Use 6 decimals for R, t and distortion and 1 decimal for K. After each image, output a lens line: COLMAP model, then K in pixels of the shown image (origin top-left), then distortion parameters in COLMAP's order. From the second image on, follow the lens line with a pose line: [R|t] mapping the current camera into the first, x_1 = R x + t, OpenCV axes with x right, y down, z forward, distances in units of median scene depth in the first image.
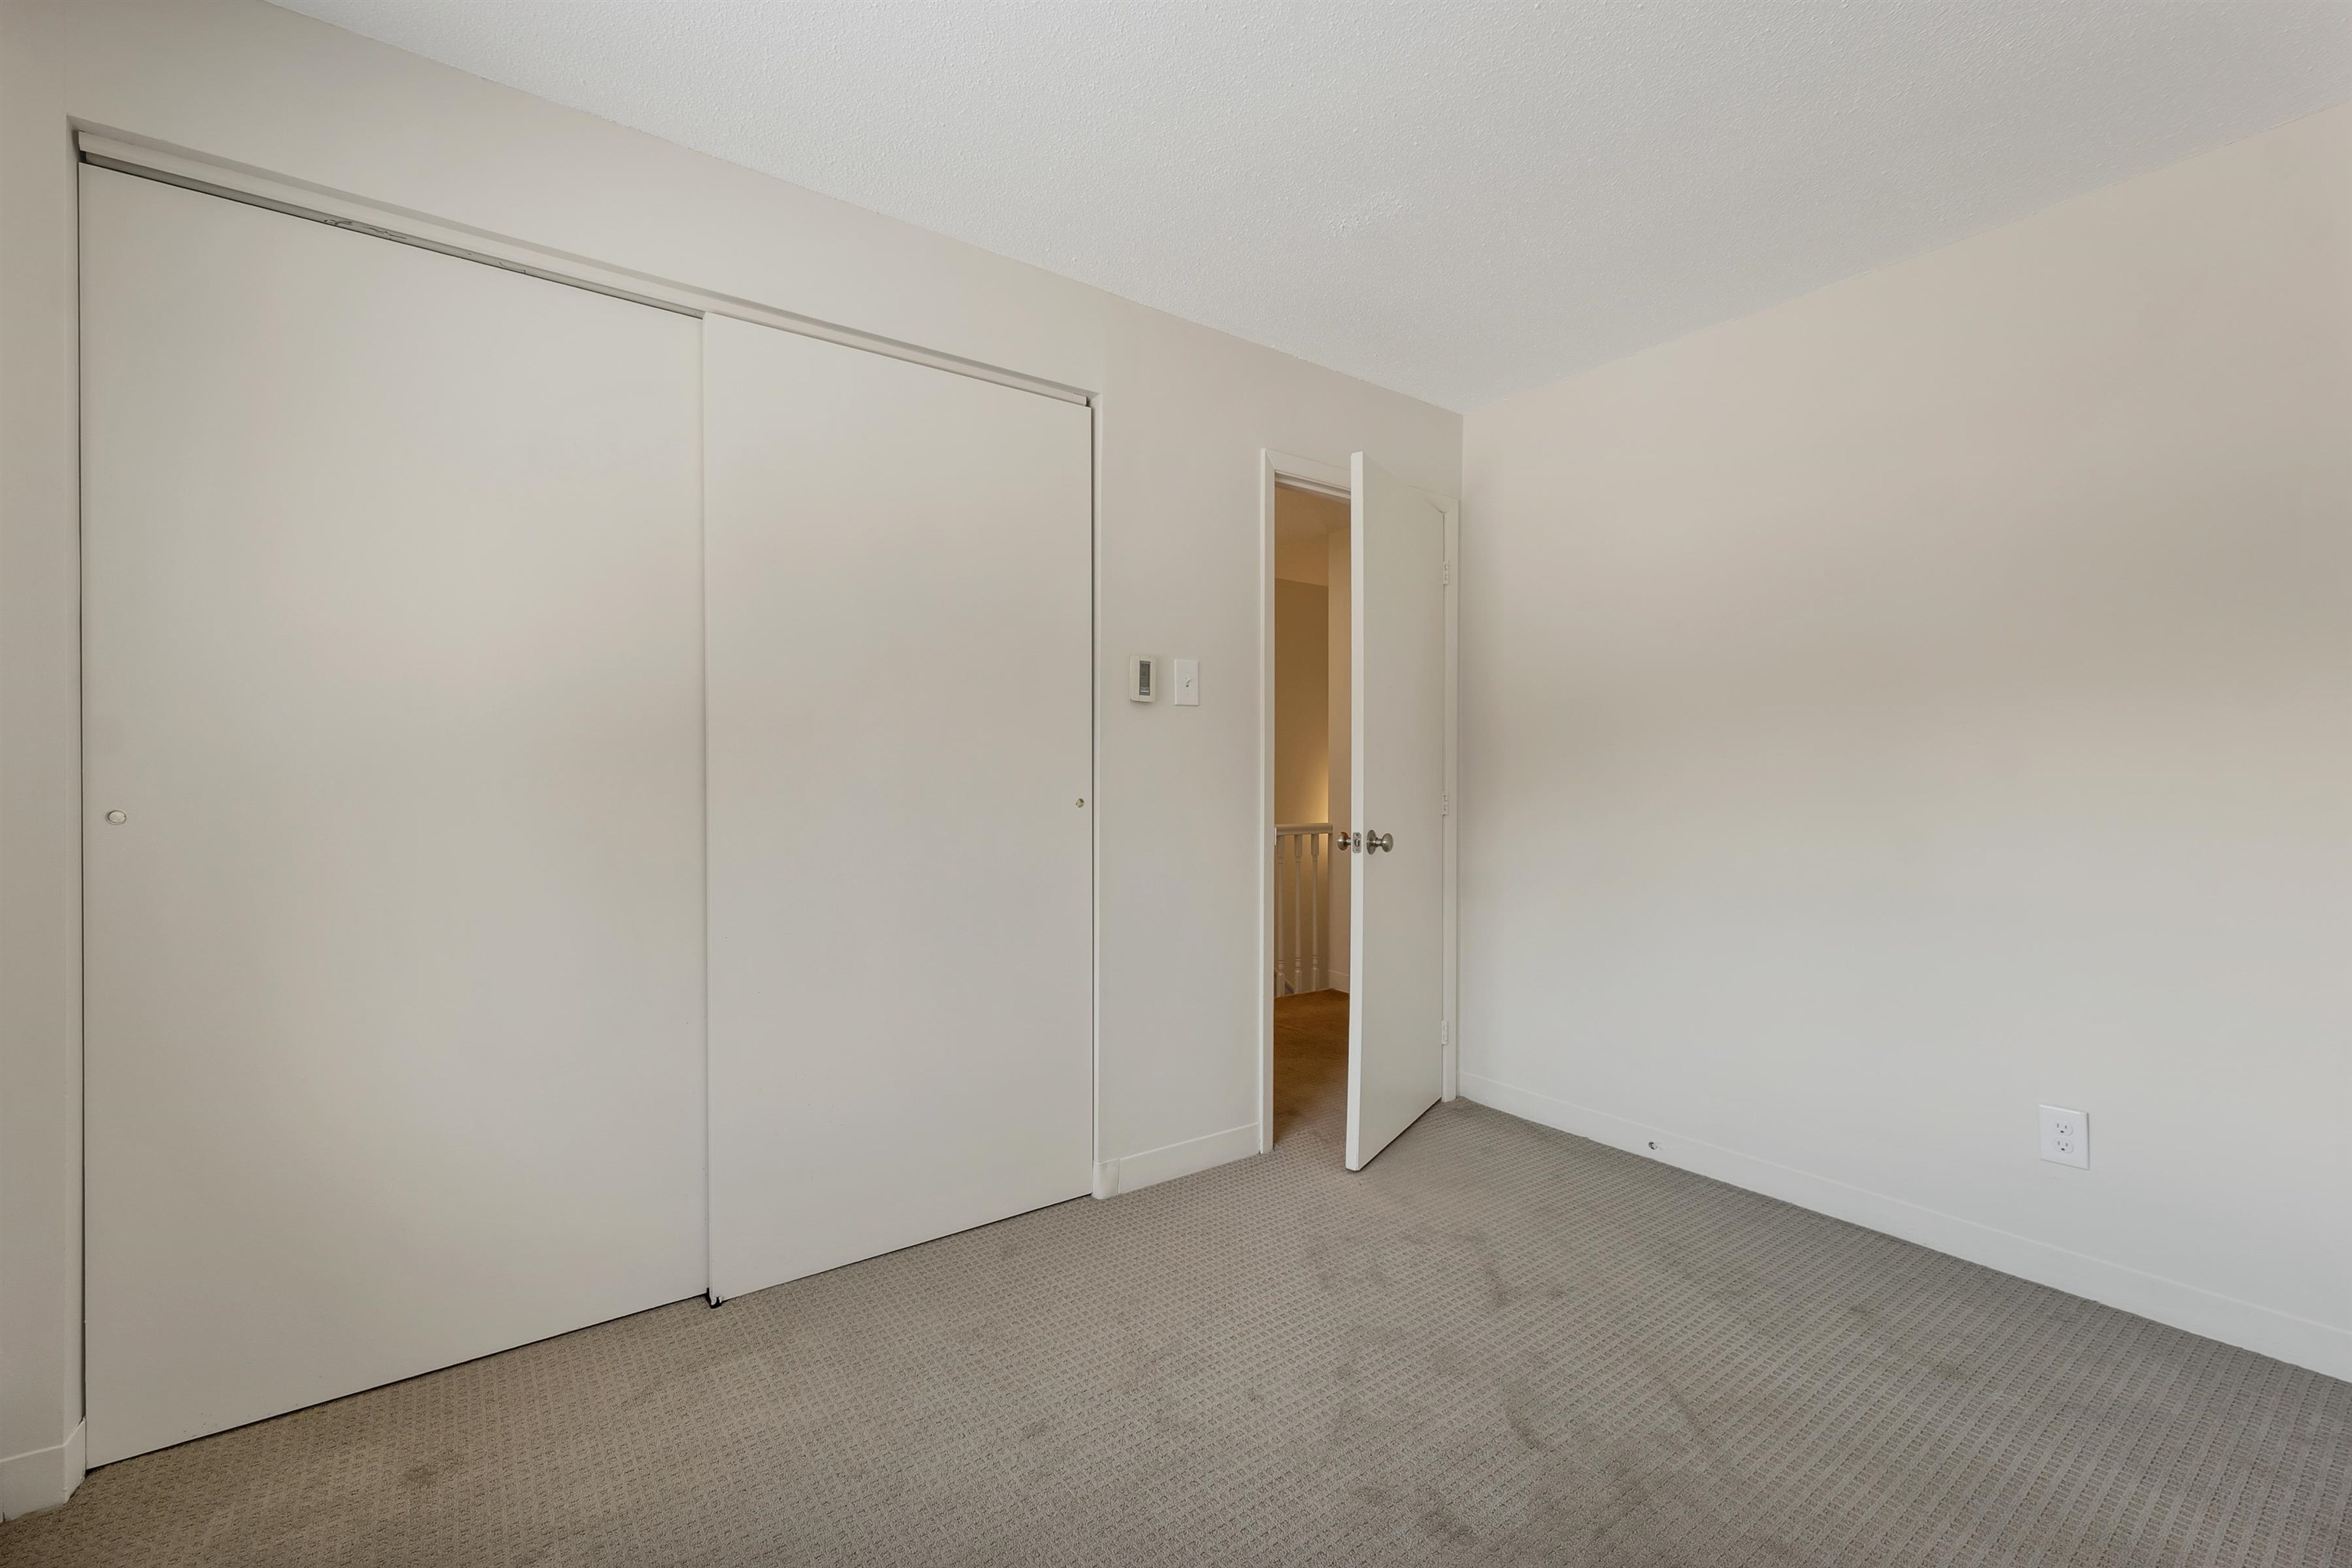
lens RADIAL K [[985.4, 0, 1161.1], [0, 985.4, 792.0], [0, 0, 1]] dist [0.010960, -0.000257]
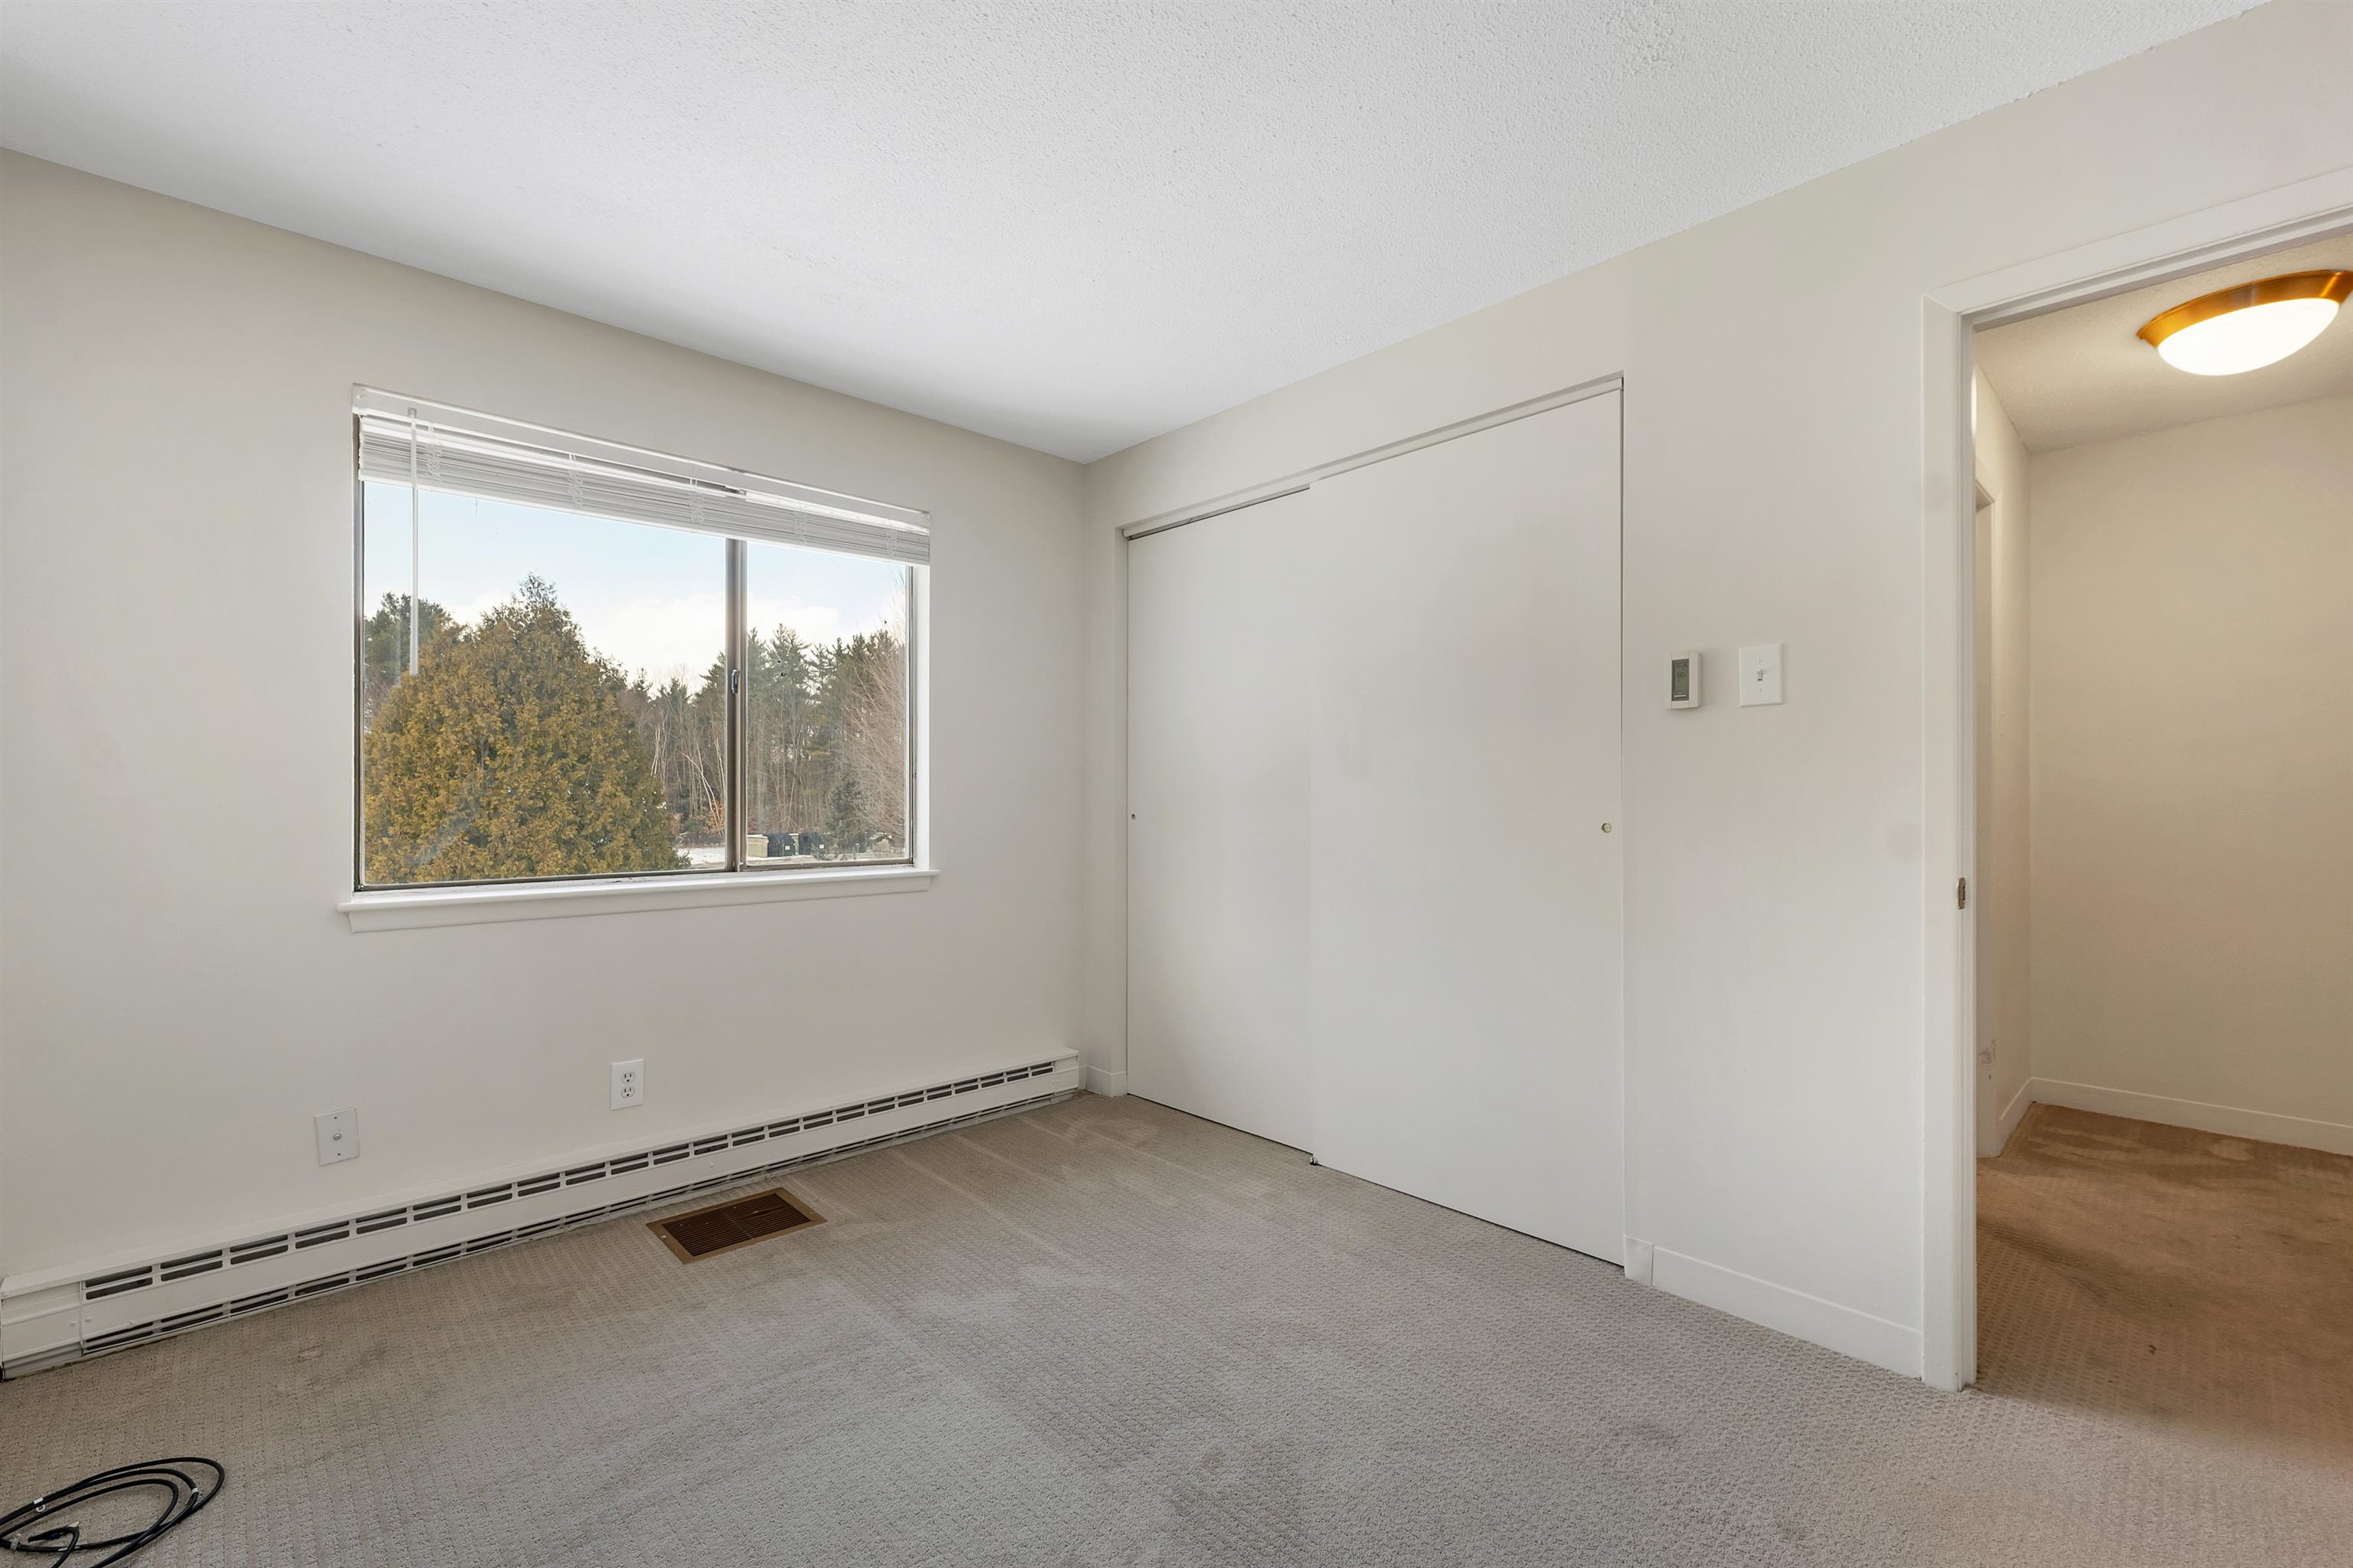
lens RADIAL K [[985.9, 0, 1161.6], [0, 985.9, 792.0], [0, 0, 1]] dist [0.010960, -0.000257]
pose [[0.132468, -0.003390, -0.991182, 0.749290], [-0.014156, 0.999886, -0.005312, -0.010159], [0.991086, 0.014735, 0.132405, 0.457021]]
